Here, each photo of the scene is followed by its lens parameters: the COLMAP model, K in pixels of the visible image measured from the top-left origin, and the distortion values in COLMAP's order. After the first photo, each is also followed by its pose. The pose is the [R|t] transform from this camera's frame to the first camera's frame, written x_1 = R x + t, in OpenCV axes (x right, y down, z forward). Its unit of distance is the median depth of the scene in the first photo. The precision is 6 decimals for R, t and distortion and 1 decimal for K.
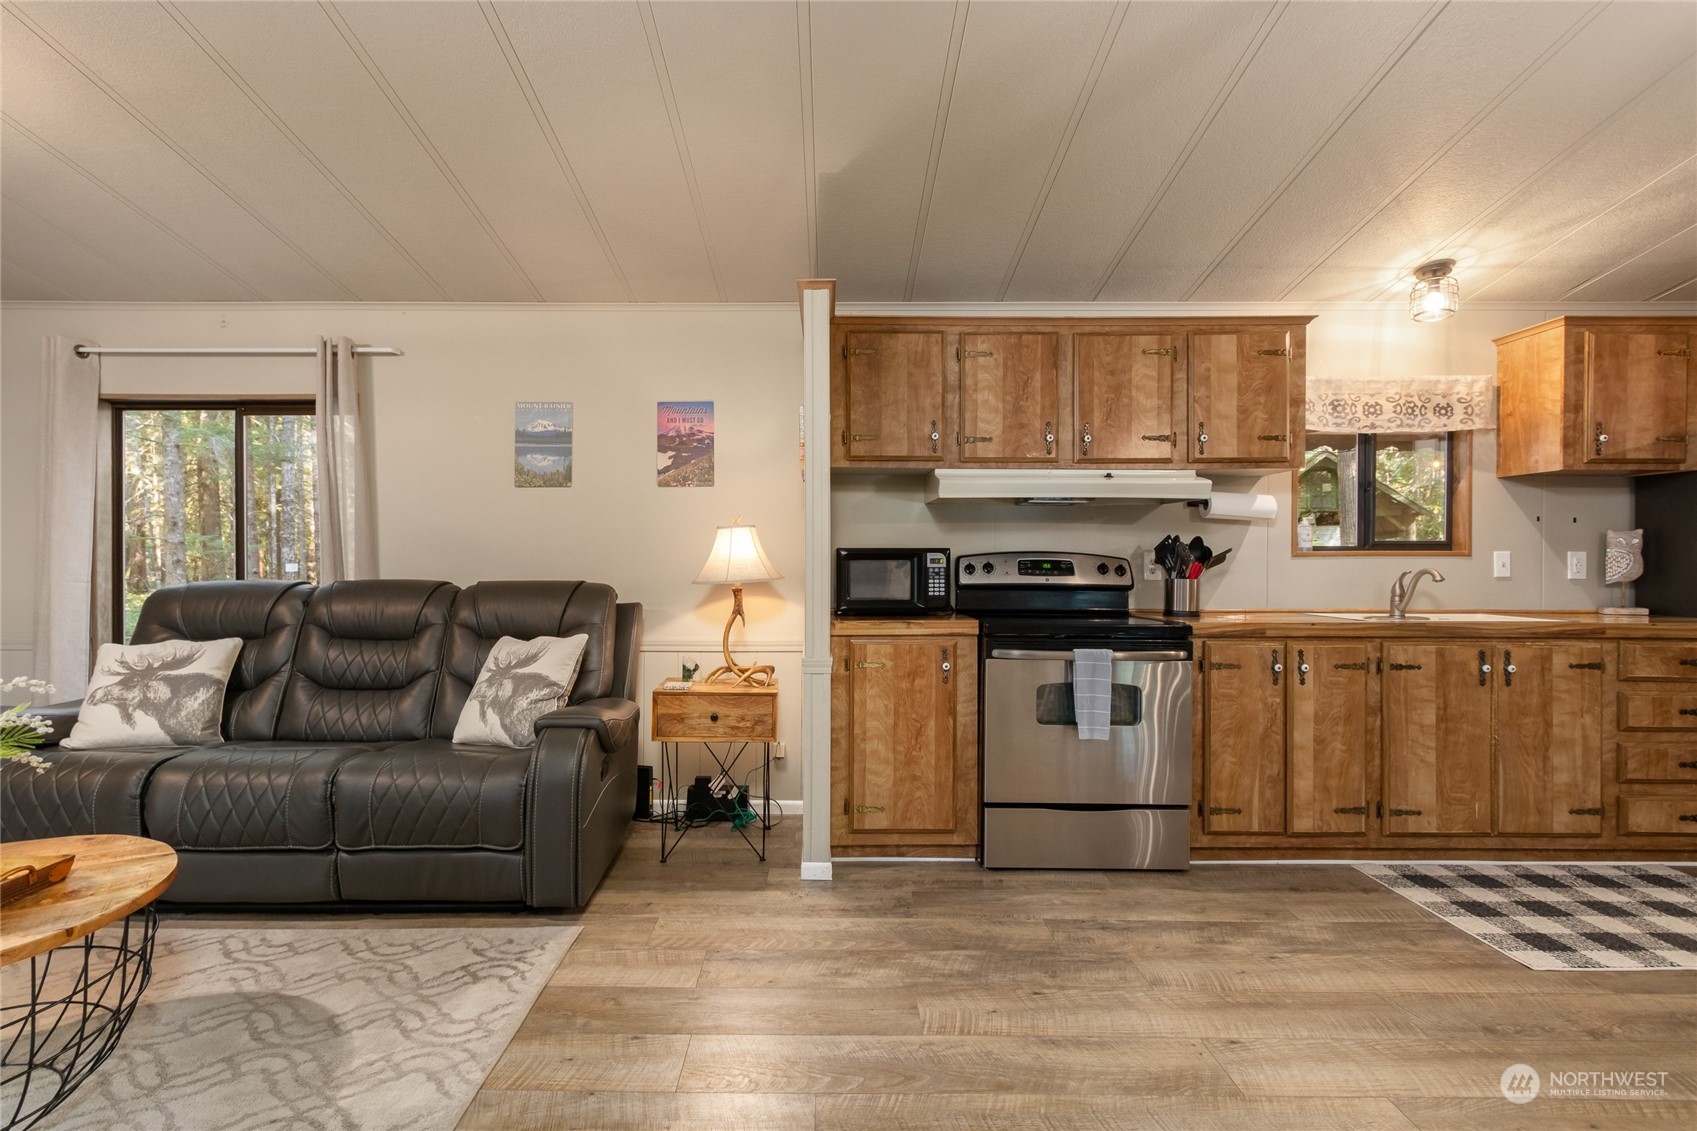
lens RADIAL K [[783.5, 0, 808.3], [0, 783.5, 561.9], [0, 0, 1]] dist [0.006921, -0.002546]
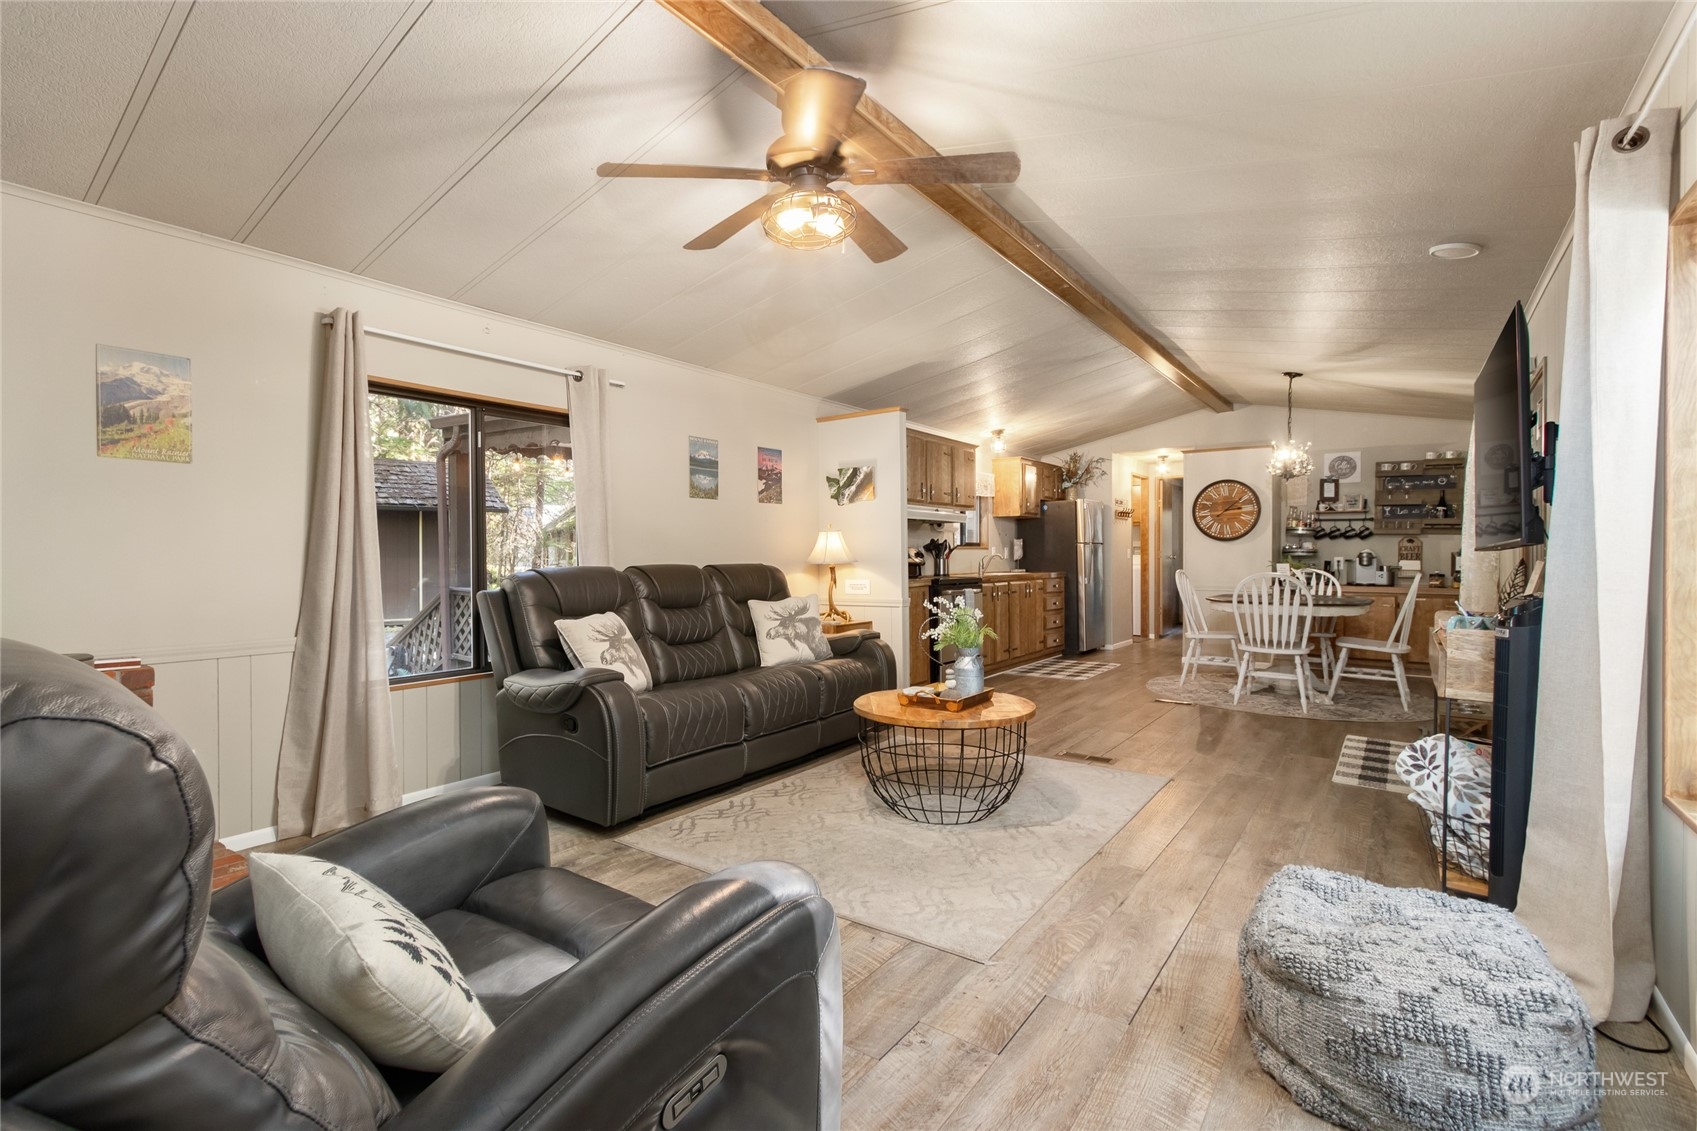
lens RADIAL K [[783.5, 0, 841.7], [0, 783.5, 560.5], [0, 0, 1]] dist [0.006921, -0.002546]
pose [[0.579313, -0.009052, 0.815055, -1.562266], [0.012701, 0.999917, 0.002077, 0.018216], [-0.815006, 0.009148, 0.579380, -0.013050]]
